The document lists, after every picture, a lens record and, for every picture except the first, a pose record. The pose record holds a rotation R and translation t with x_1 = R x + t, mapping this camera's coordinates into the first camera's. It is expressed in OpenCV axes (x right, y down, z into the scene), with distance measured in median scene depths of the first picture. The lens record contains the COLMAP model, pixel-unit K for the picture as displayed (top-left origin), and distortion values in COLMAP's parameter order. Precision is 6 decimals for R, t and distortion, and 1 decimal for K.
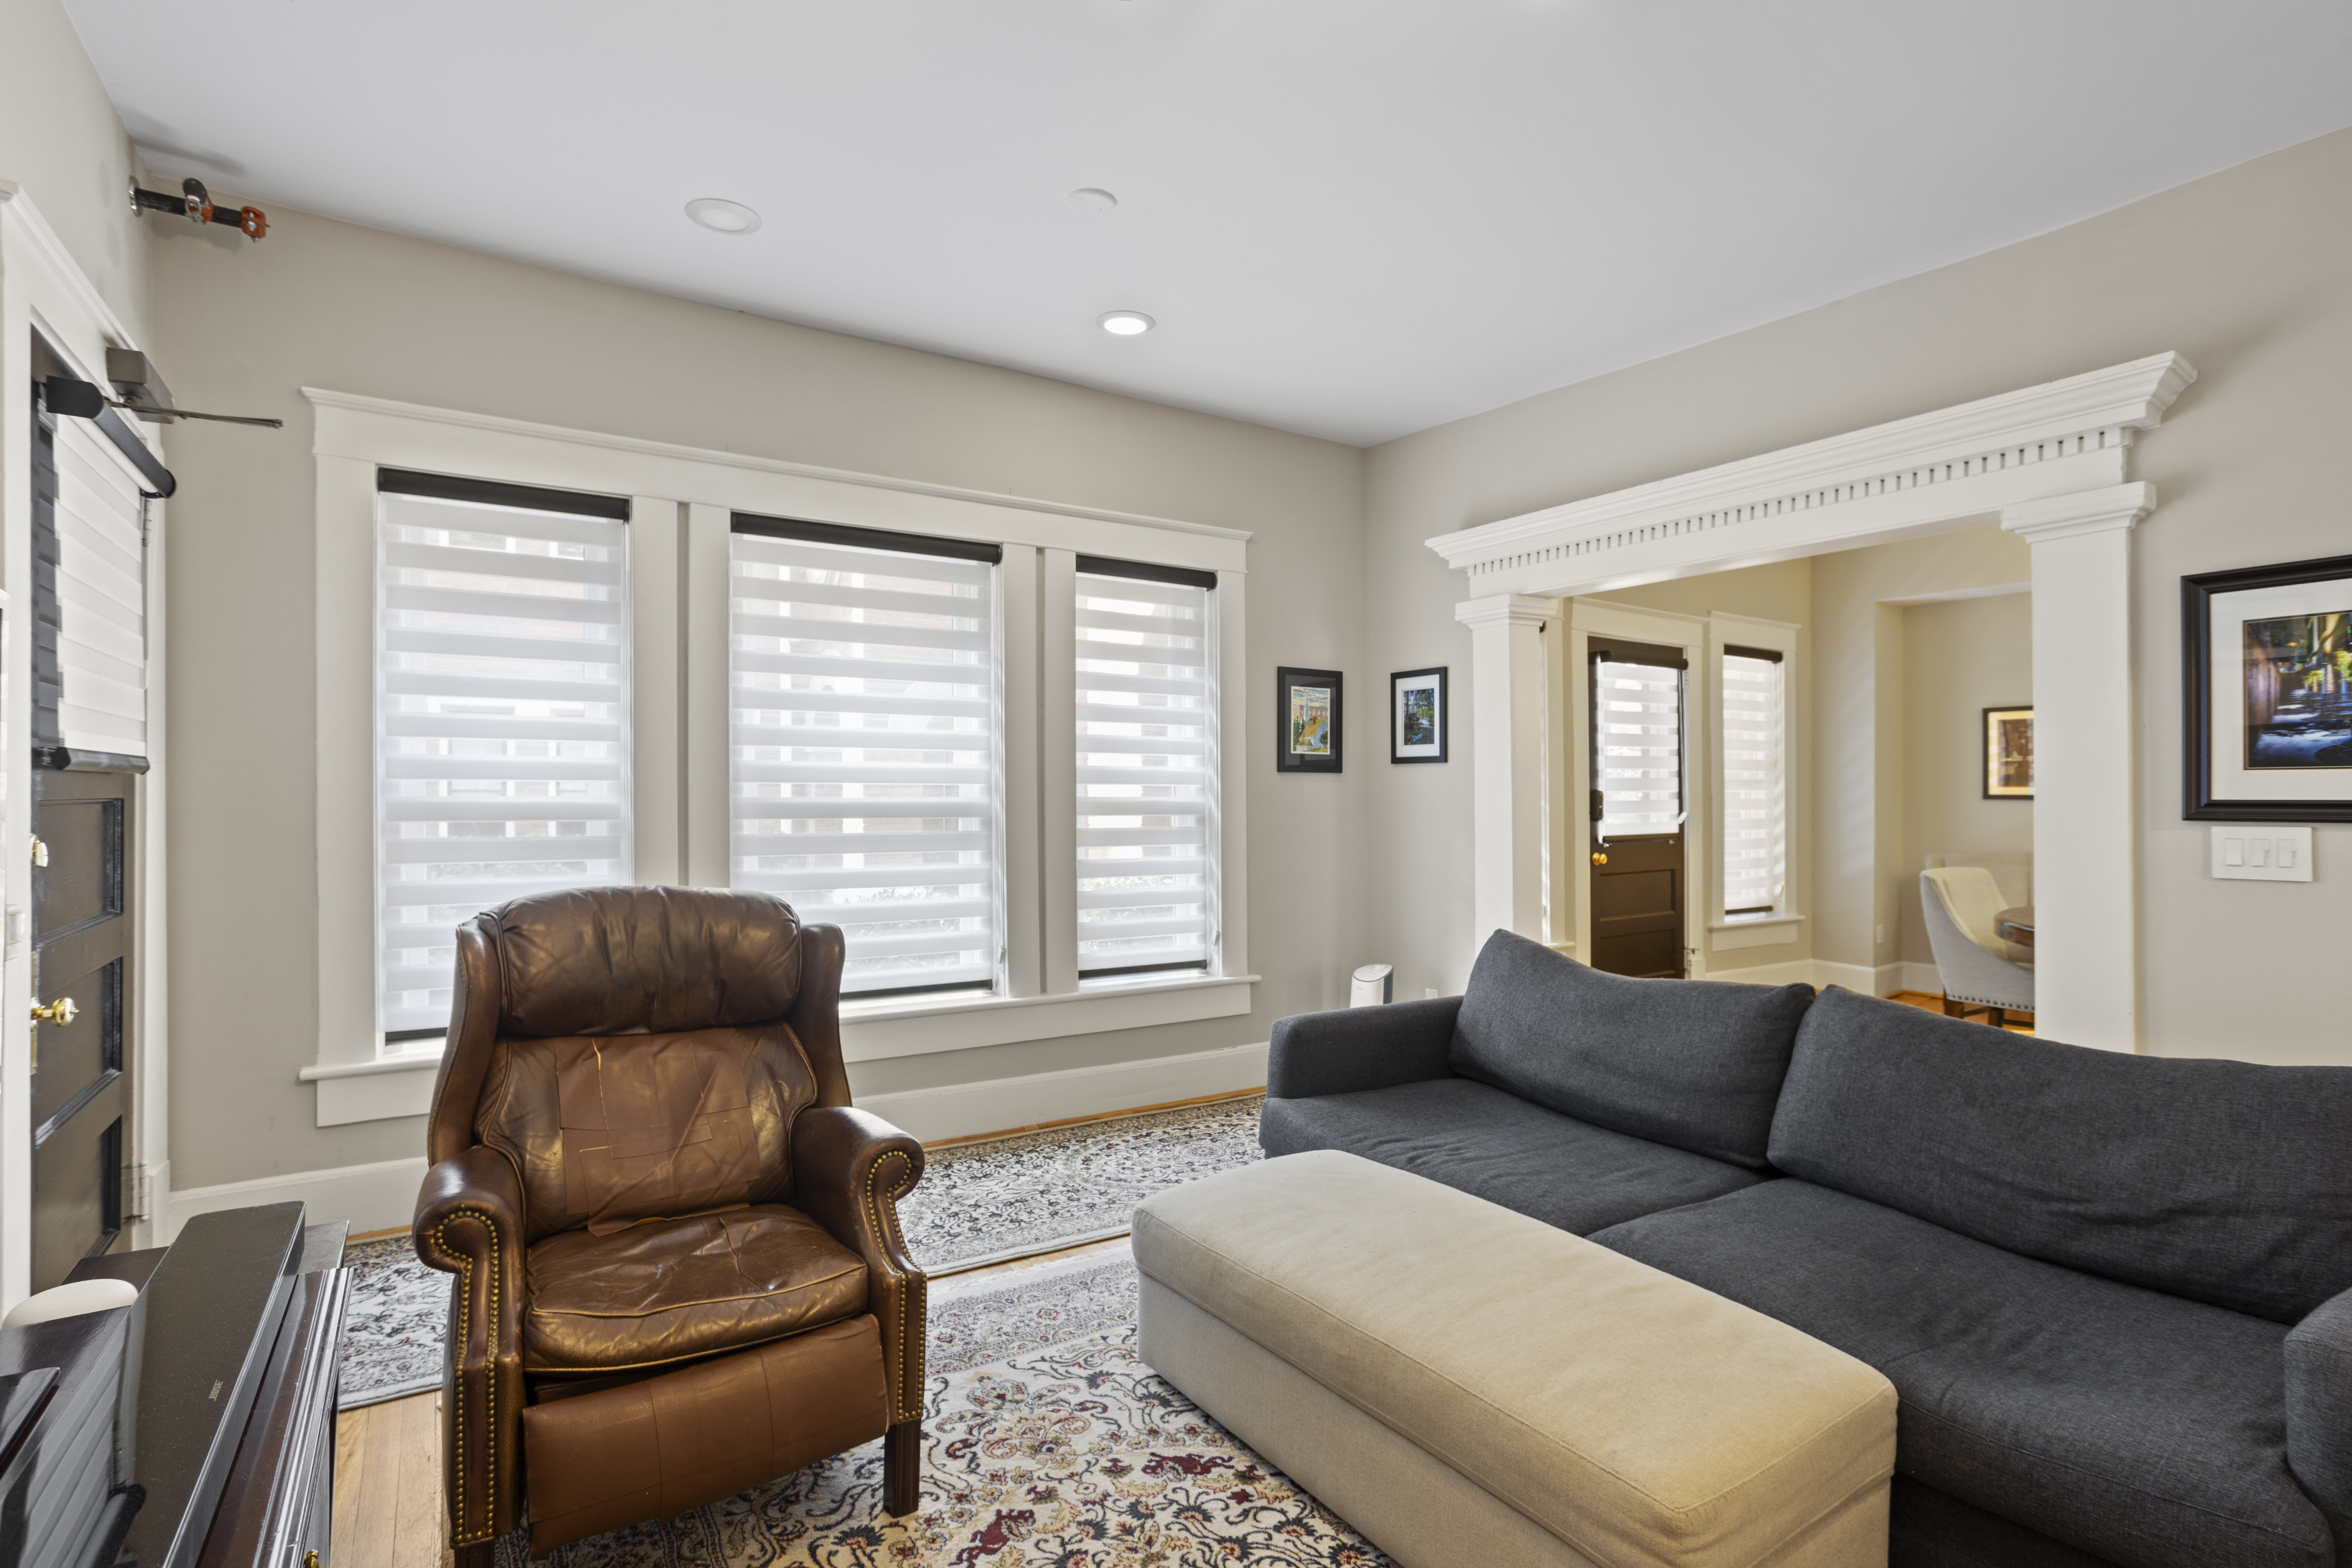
lens RADIAL K [[1156.5, 0, 1184.1], [0, 1156.5, 800.1], [0, 0, 1]] dist [-0.029028, 0.022841]
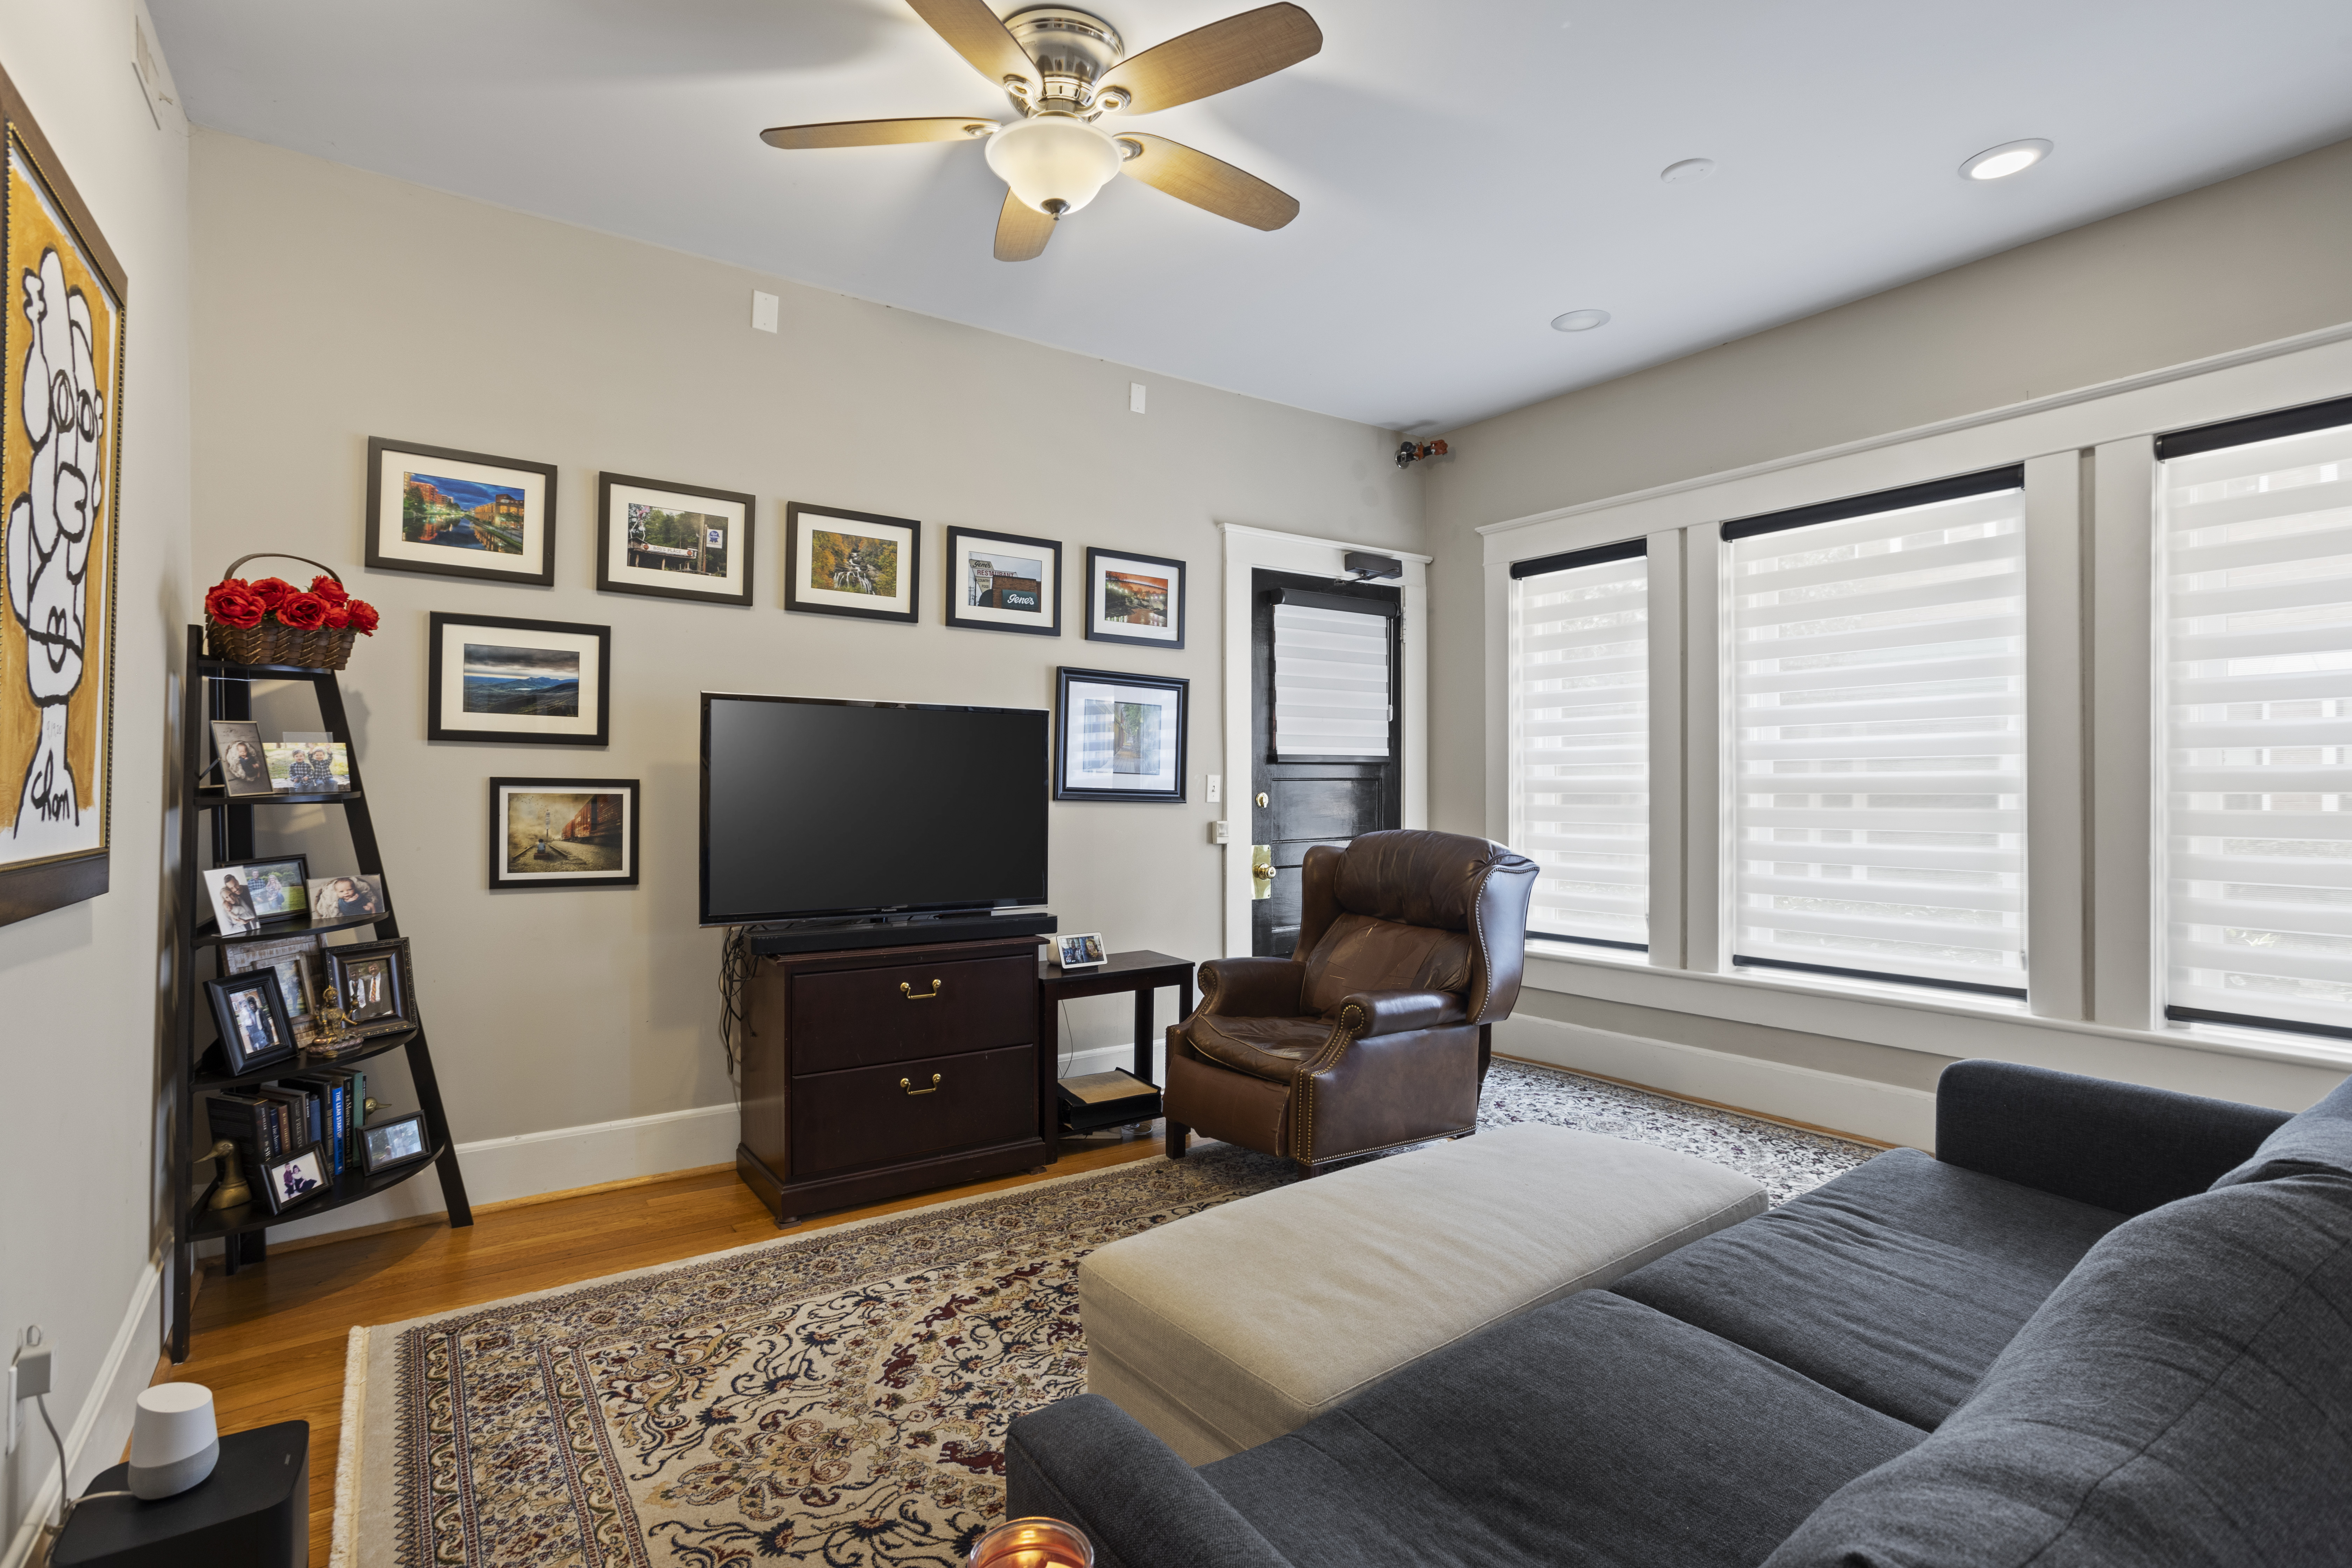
lens RADIAL K [[1156.5, 0, 1187.4], [0, 1156.5, 778.9], [0, 0, 1]] dist [-0.029028, 0.022841]
pose [[0.039022, -0.002264, -0.999236, 0.672138], [0.004554, 0.999987, -0.002088, 0.005873], [0.999228, -0.004469, 0.039032, 0.385365]]
